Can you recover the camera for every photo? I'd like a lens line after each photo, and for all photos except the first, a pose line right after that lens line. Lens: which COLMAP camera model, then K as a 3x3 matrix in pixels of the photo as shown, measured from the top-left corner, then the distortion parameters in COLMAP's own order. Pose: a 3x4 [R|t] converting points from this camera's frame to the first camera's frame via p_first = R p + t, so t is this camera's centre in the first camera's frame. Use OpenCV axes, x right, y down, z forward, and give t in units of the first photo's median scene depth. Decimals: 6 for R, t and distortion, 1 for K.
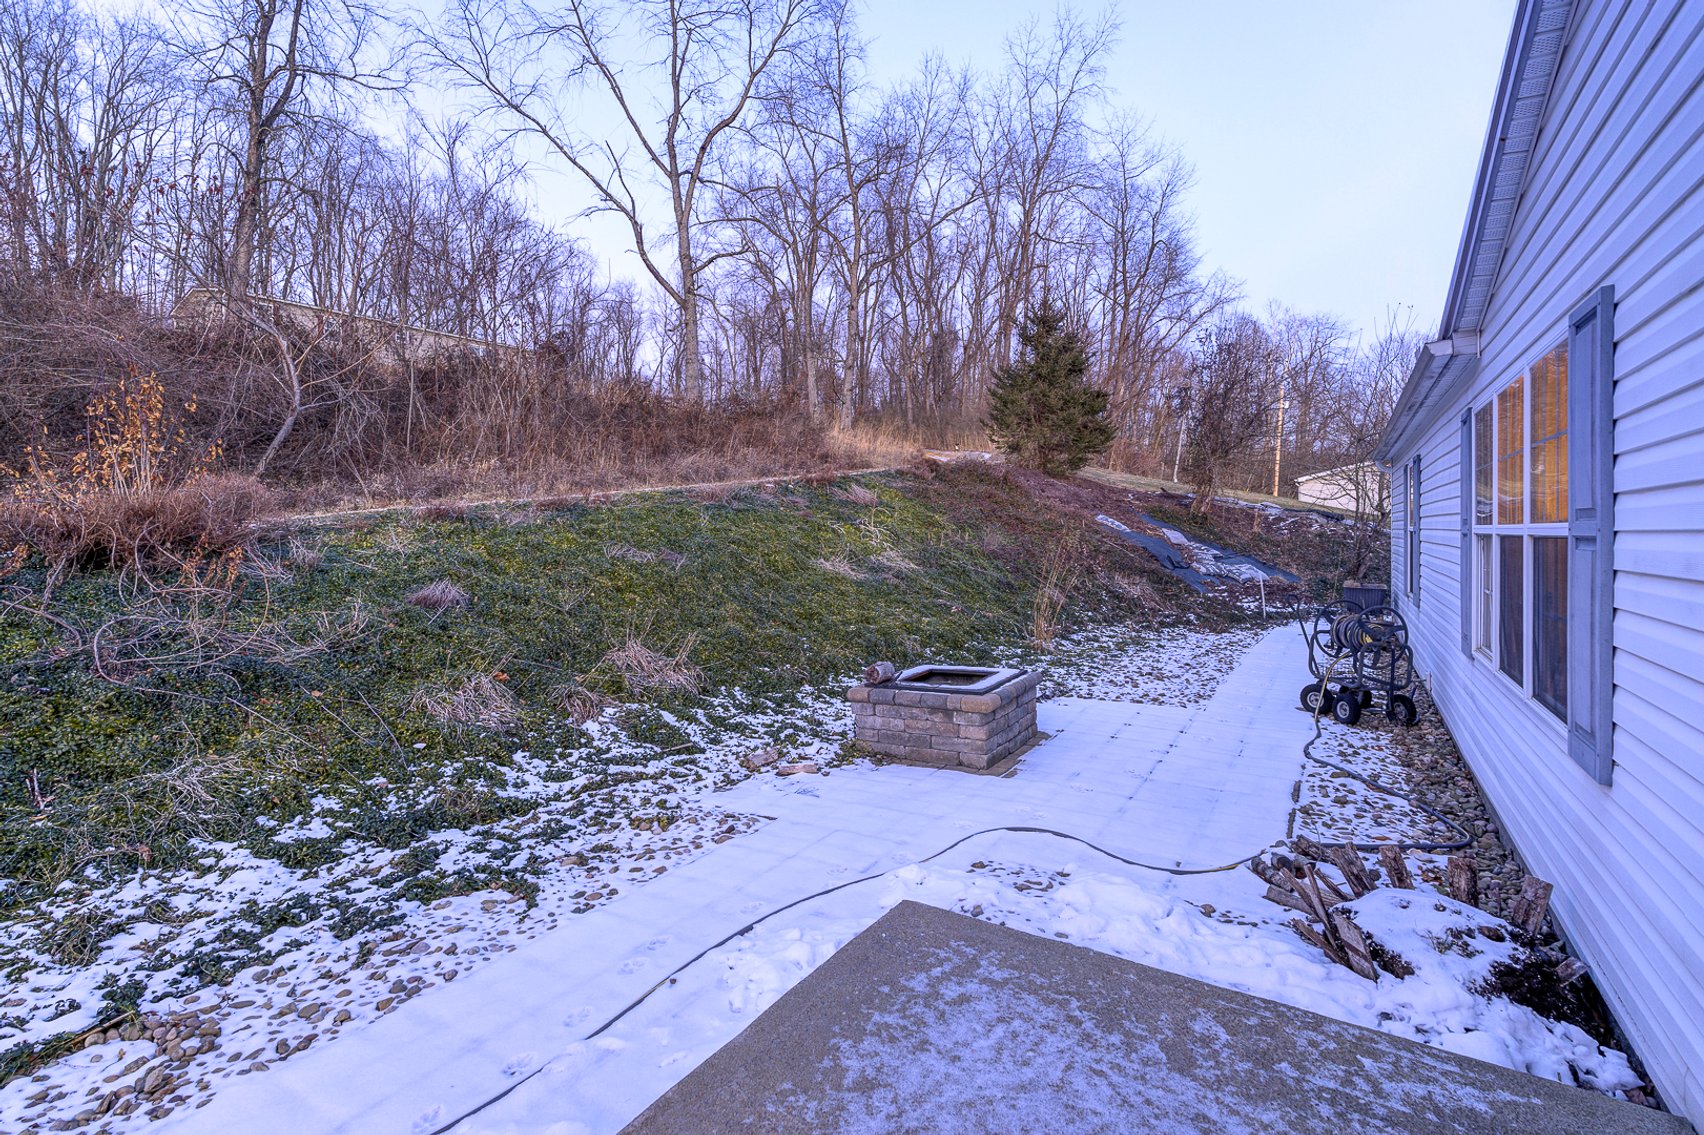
lens RADIAL K [[790.5, 0, 845.2], [0, 790.5, 546.6], [0, 0, 1]] dist [-0.002242, -0.000464]
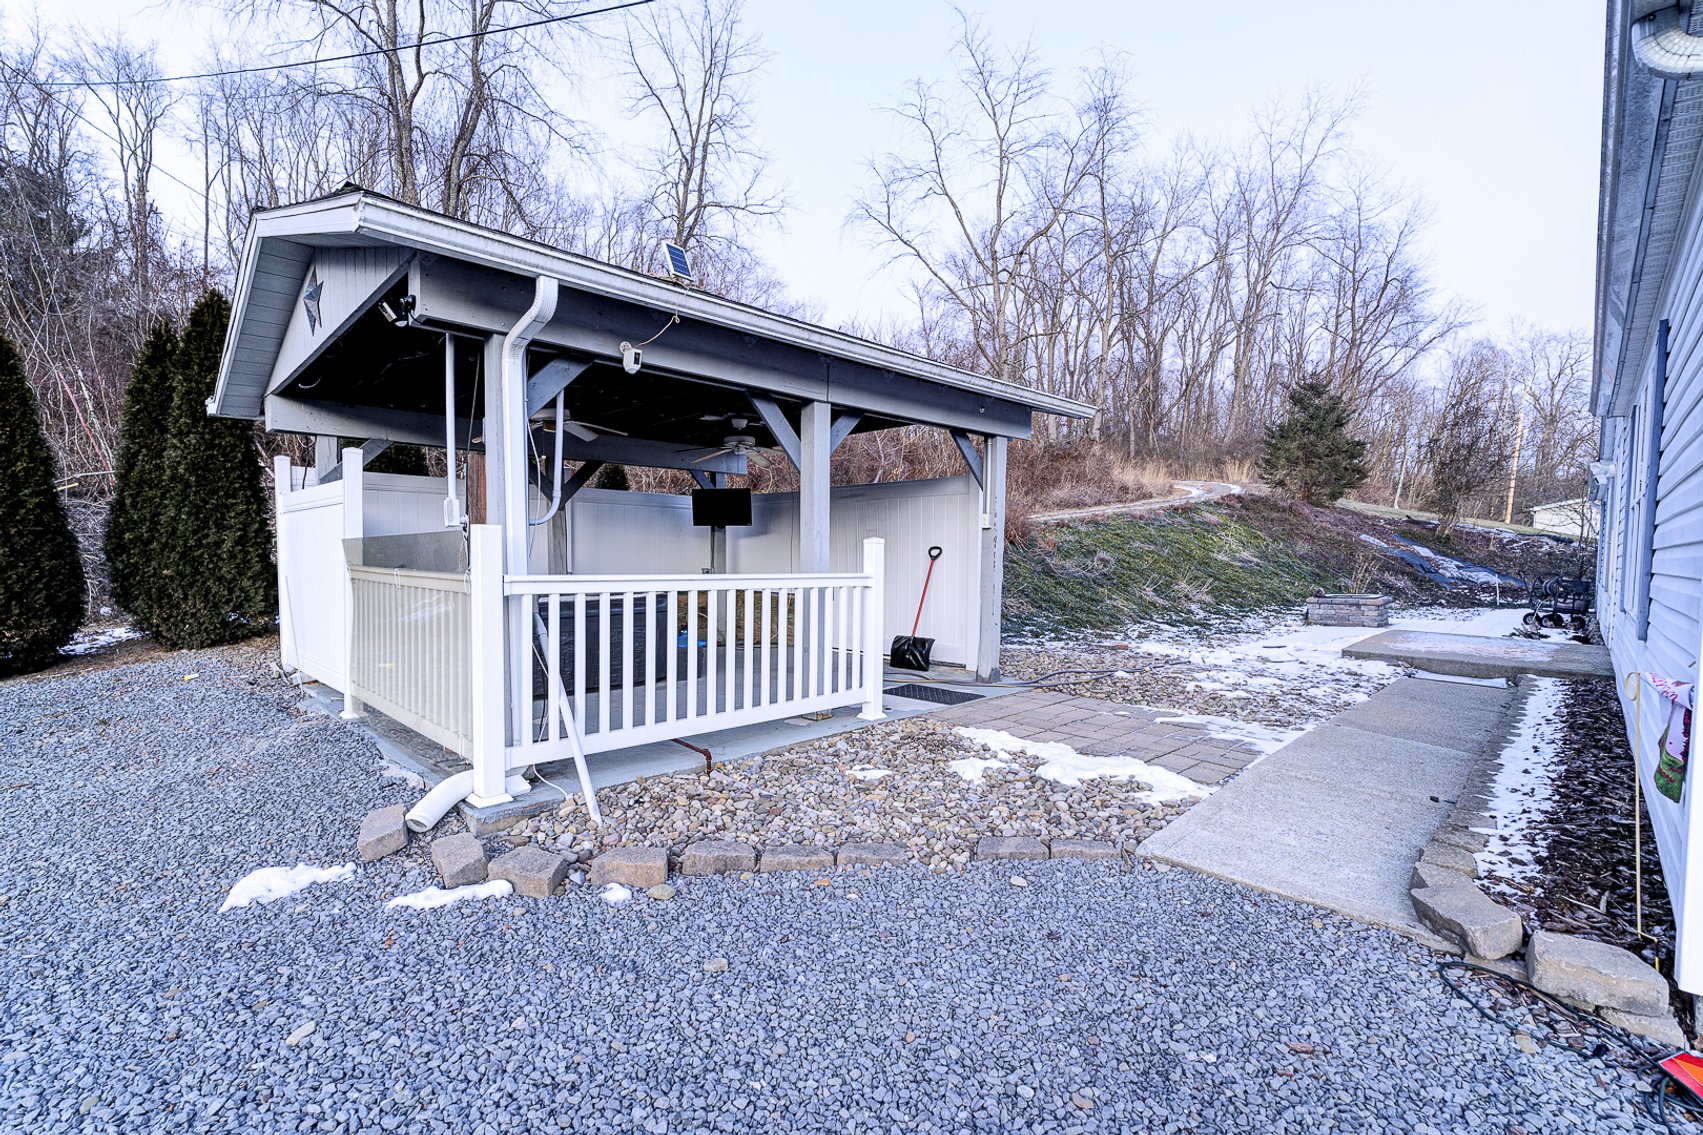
lens RADIAL K [[762.0, 0, 840.5], [0, 762.0, 587.7], [0, 0, 1]] dist [0.002442, 0.000707]
pose [[0.976441, 0.034215, -0.213055, -0.242593], [-0.027785, 0.999066, 0.033101, 0.029009], [0.213988, -0.026402, 0.976479, -0.434370]]
